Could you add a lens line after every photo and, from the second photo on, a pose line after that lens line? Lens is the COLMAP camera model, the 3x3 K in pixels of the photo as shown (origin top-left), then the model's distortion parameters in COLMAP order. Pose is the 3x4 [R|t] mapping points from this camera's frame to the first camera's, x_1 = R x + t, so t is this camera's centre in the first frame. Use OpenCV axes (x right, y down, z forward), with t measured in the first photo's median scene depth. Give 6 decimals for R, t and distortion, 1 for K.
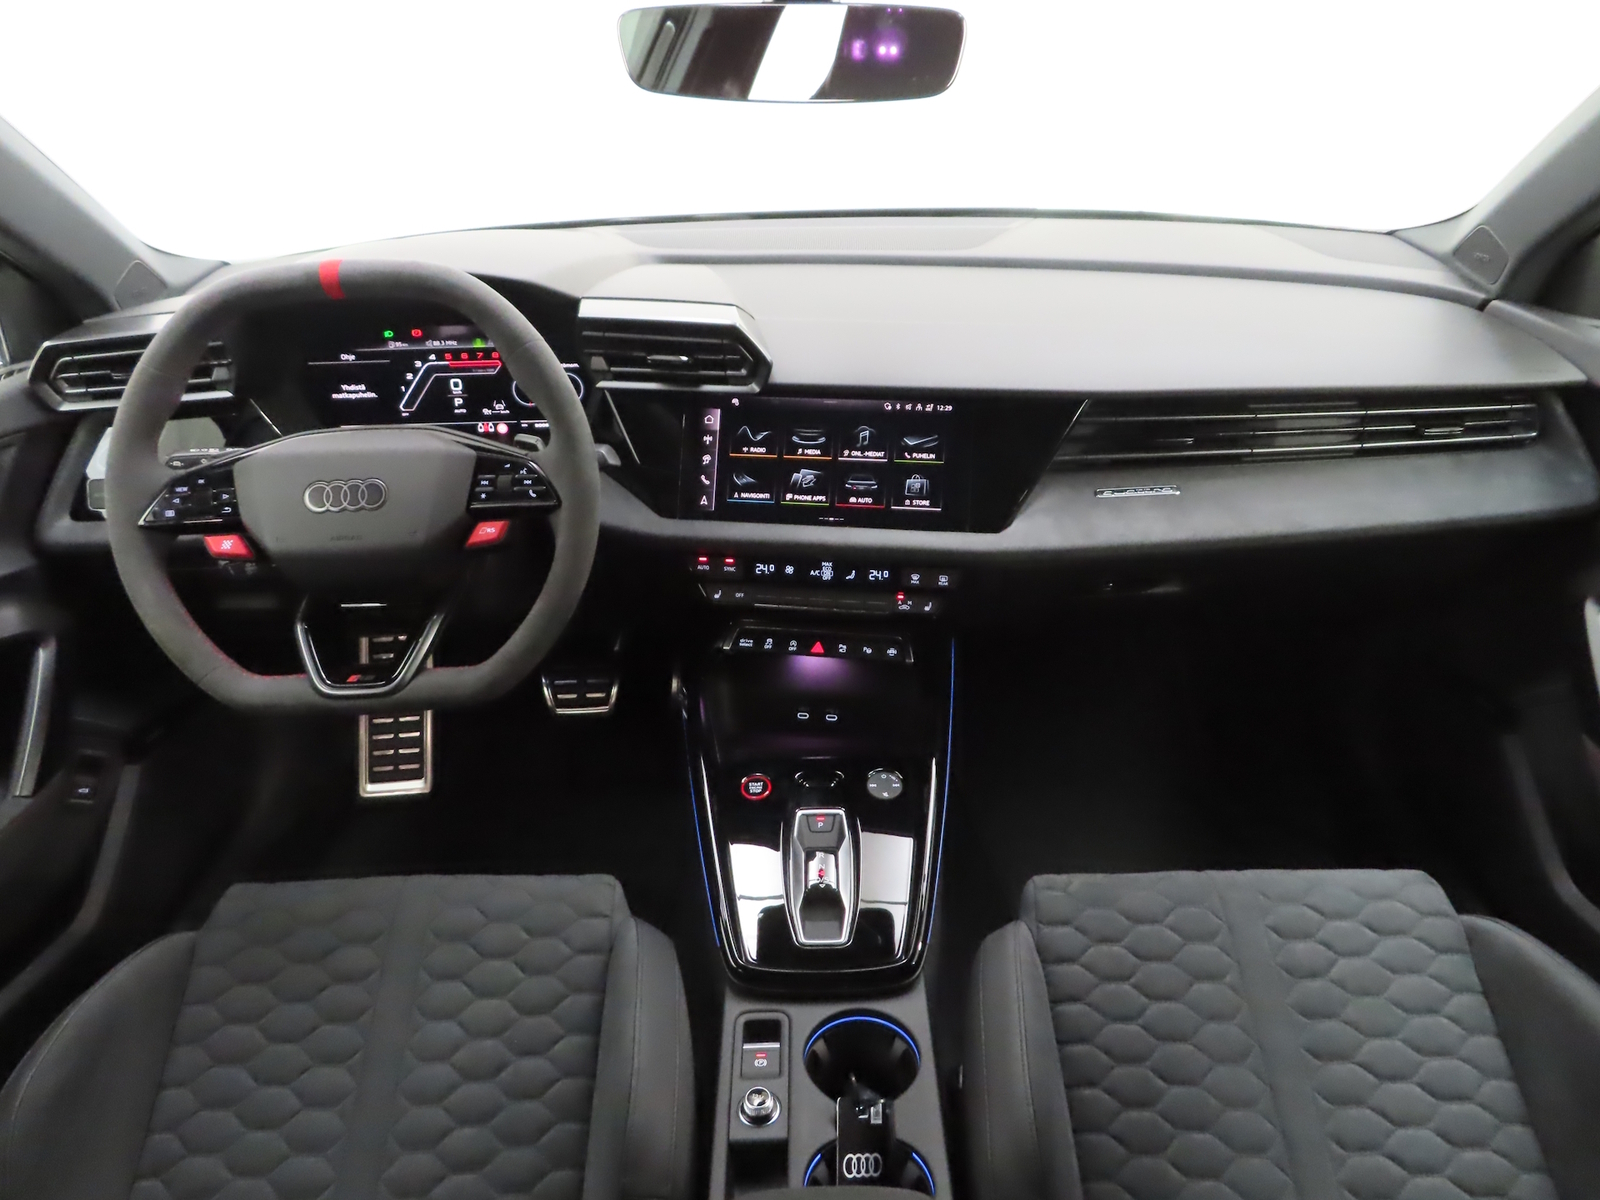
lens RADIAL K [[1244.3, 0, 800.0], [0, 1244.3, 600.0], [0, 0, 1]] dist [0.007601, 0.004337]
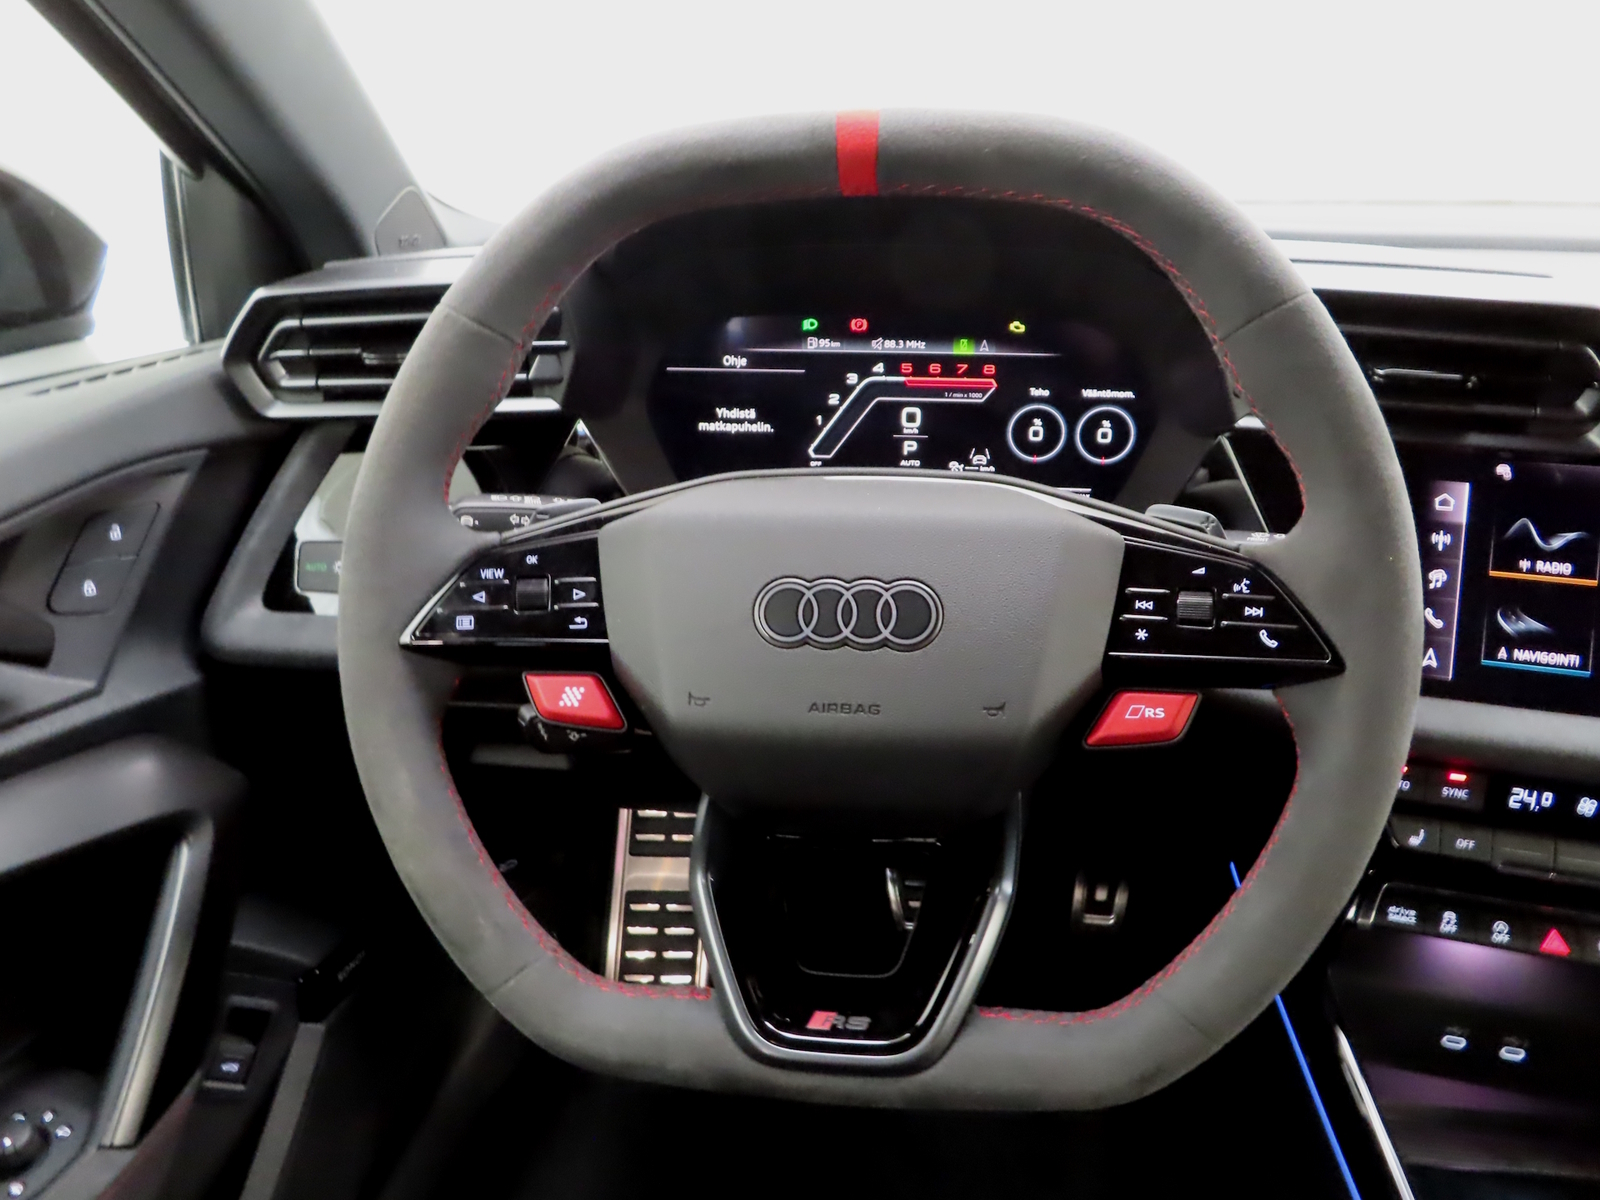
lens RADIAL K [[1262.0, 0, 800.0], [0, 1262.0, 600.0], [0, 0, 1]] dist [-0.001542, 0.002638]
pose [[0.990470, 0.071229, -0.117876, -0.275219], [-0.080317, 0.994001, -0.074233, -0.044757], [0.111882, 0.082993, 0.990250, 0.458815]]
